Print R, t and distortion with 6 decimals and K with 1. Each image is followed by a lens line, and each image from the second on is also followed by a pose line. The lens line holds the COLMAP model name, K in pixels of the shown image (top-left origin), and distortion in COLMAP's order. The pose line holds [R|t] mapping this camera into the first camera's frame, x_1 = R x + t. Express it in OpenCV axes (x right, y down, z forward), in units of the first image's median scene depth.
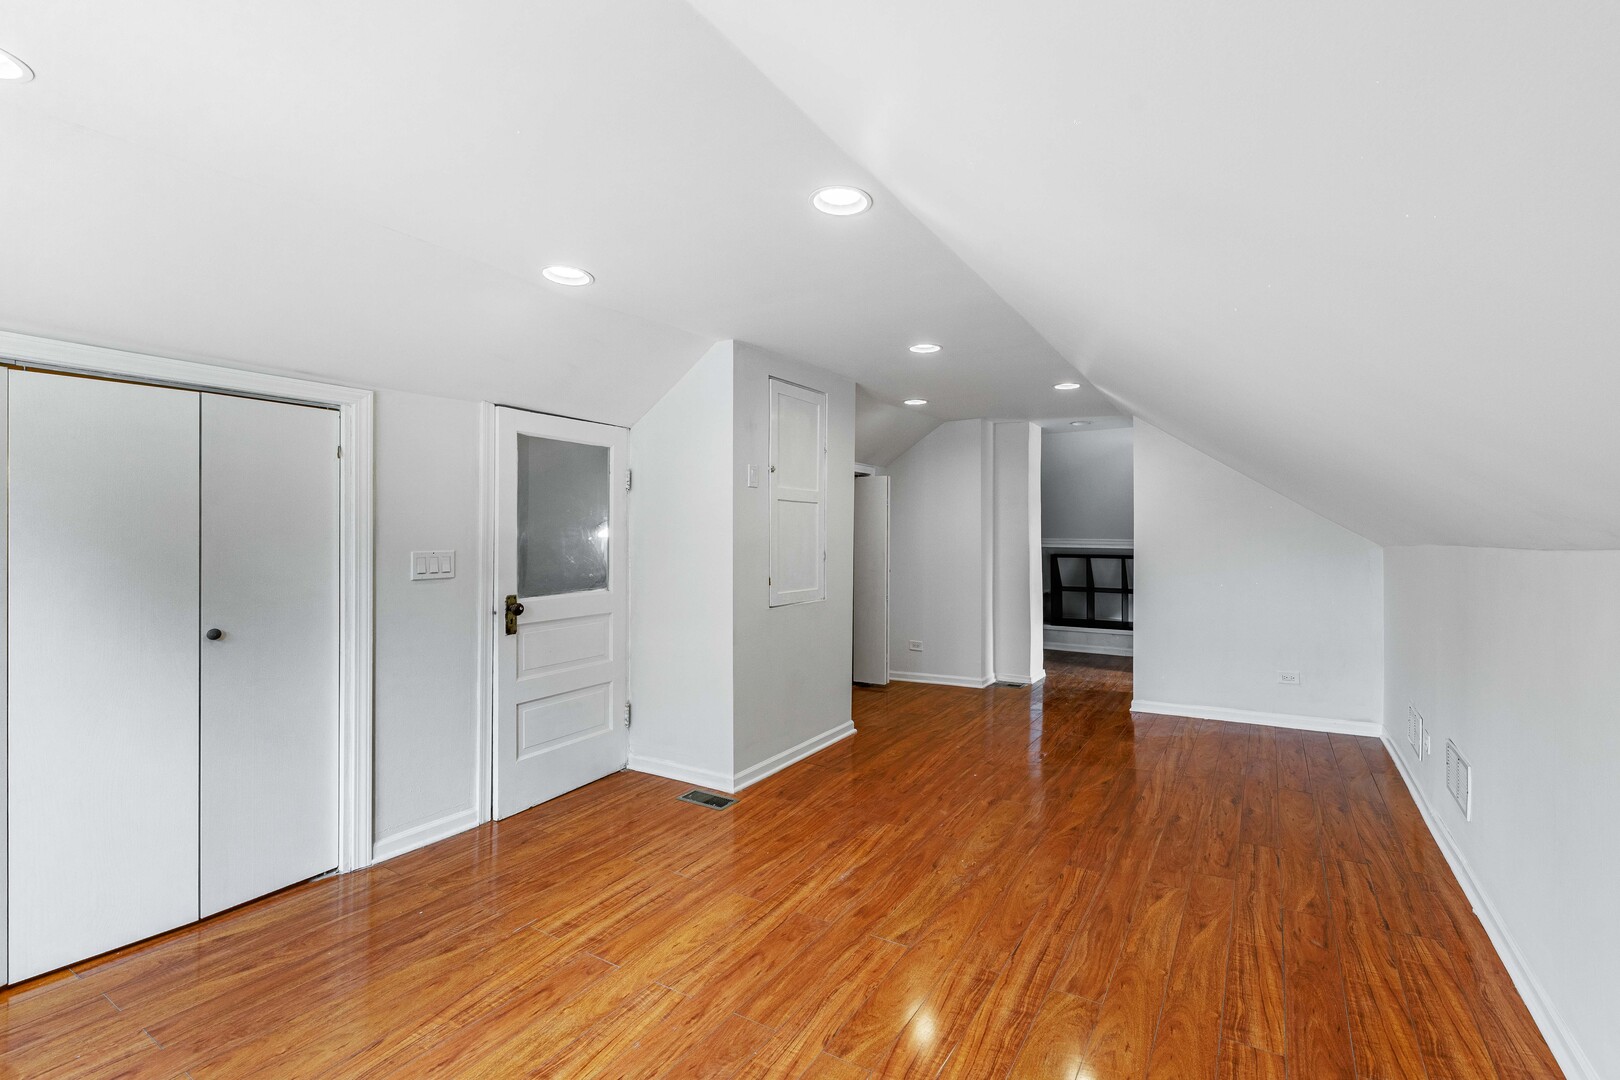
lens RADIAL K [[655.1, 0, 817.6], [0, 655.1, 541.8], [0, 0, 1]] dist [0.006839, -0.001643]
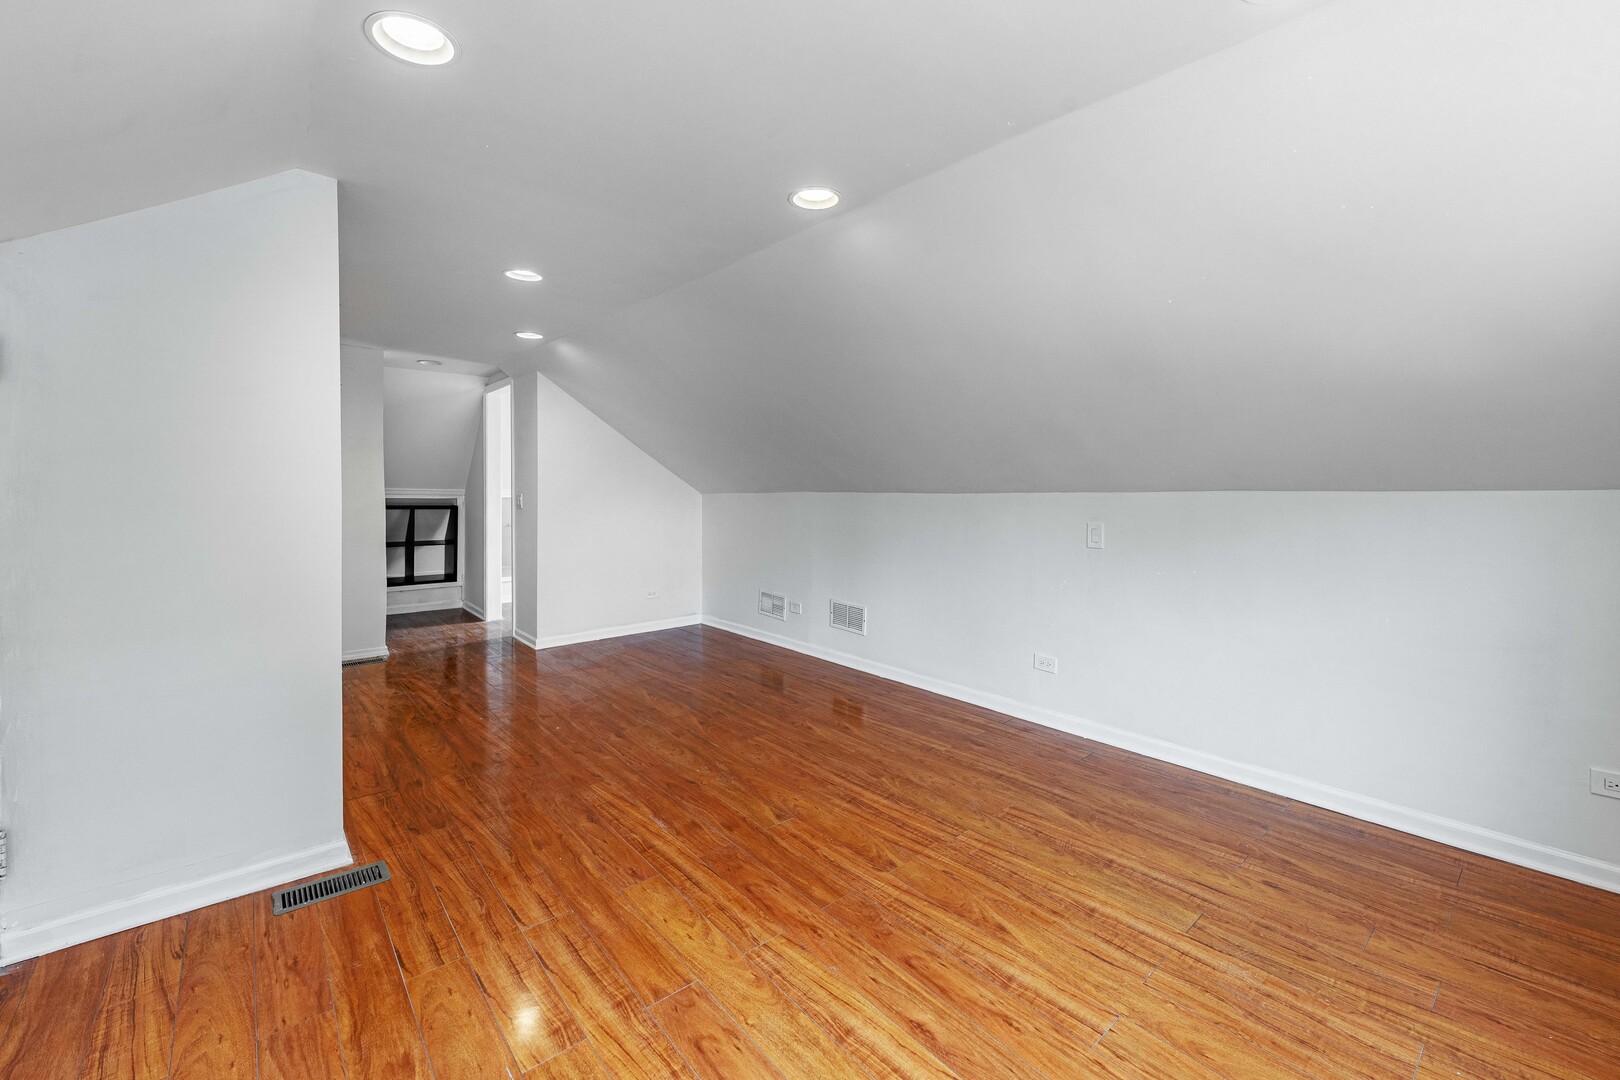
lens RADIAL K [[655.1, 0, 819.3], [0, 655.1, 532.8], [0, 0, 1]] dist [0.006839, -0.001643]
pose [[0.351950, -0.060108, 0.934087, -0.823382], [0.001844, 0.997979, 0.063524, -0.002891], [-0.936017, -0.020635, 0.351350, 0.442956]]
